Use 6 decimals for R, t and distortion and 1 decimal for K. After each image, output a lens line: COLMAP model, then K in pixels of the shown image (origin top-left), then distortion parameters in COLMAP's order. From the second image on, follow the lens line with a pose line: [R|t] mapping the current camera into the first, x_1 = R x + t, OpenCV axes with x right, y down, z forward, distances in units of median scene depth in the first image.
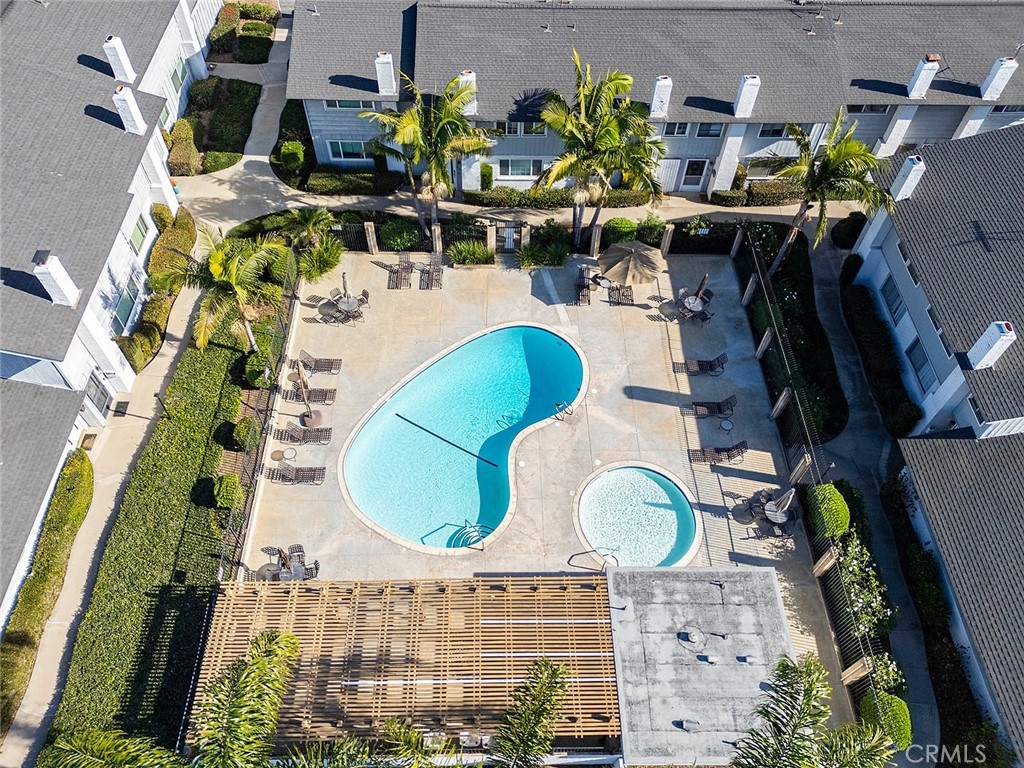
lens RADIAL K [[749.4, 0, 512.0], [0, 749.4, 384.0], [0, 0, 1]] dist [0.111989, -0.129760]
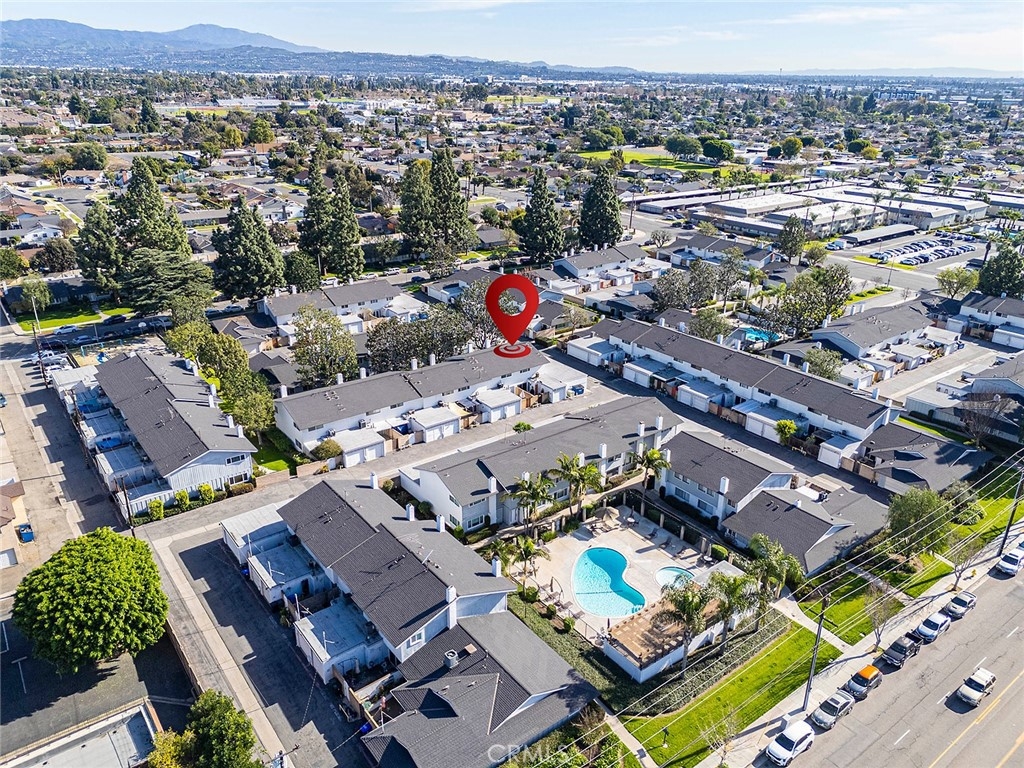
lens RADIAL K [[749.4, 0, 512.0], [0, 749.4, 384.0], [0, 0, 1]] dist [0.111989, -0.129760]
pose [[0.803298, -0.240176, 0.545002, -1.380028], [0.485169, 0.794634, -0.364922, 0.269599], [-0.345431, 0.557559, 0.754854, -1.086885]]
